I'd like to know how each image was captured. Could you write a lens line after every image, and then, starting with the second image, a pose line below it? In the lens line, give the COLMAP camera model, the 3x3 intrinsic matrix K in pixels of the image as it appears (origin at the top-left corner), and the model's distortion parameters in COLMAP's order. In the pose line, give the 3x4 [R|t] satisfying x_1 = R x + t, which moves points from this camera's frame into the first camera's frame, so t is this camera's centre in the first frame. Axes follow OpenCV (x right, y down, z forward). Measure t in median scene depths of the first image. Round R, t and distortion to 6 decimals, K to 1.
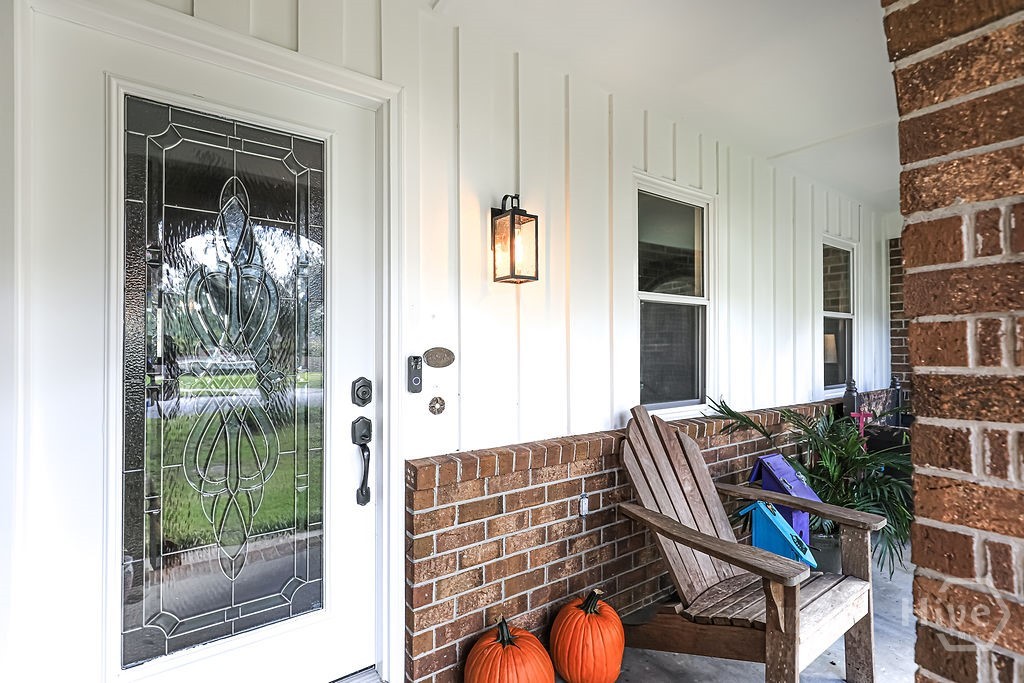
lens RADIAL K [[470.6, 0, 512.0], [0, 470.6, 341.5], [0, 0, 1]] dist [0.000873, 0.000106]
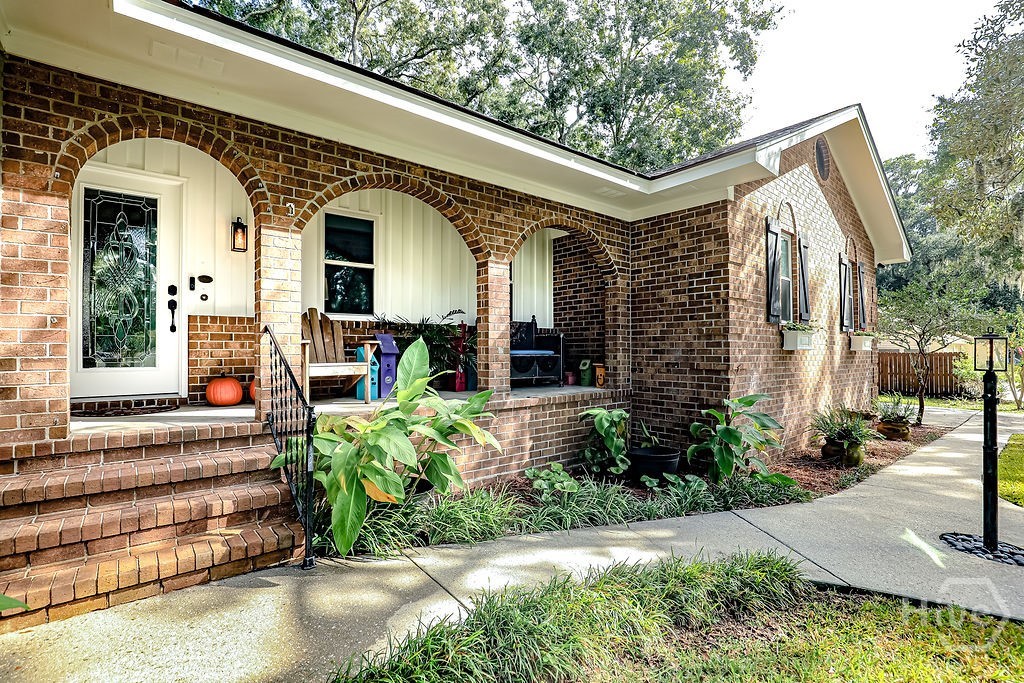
lens RADIAL K [[482.4, 0, 512.0], [0, 482.4, 341.5], [0, 0, 1]] dist [-0.027367, 0.000152]
pose [[0.996661, -0.001762, 0.081628, 1.458675], [0.002012, 0.999994, -0.002991, 0.430839], [-0.081622, 0.003145, 0.996658, -1.955248]]
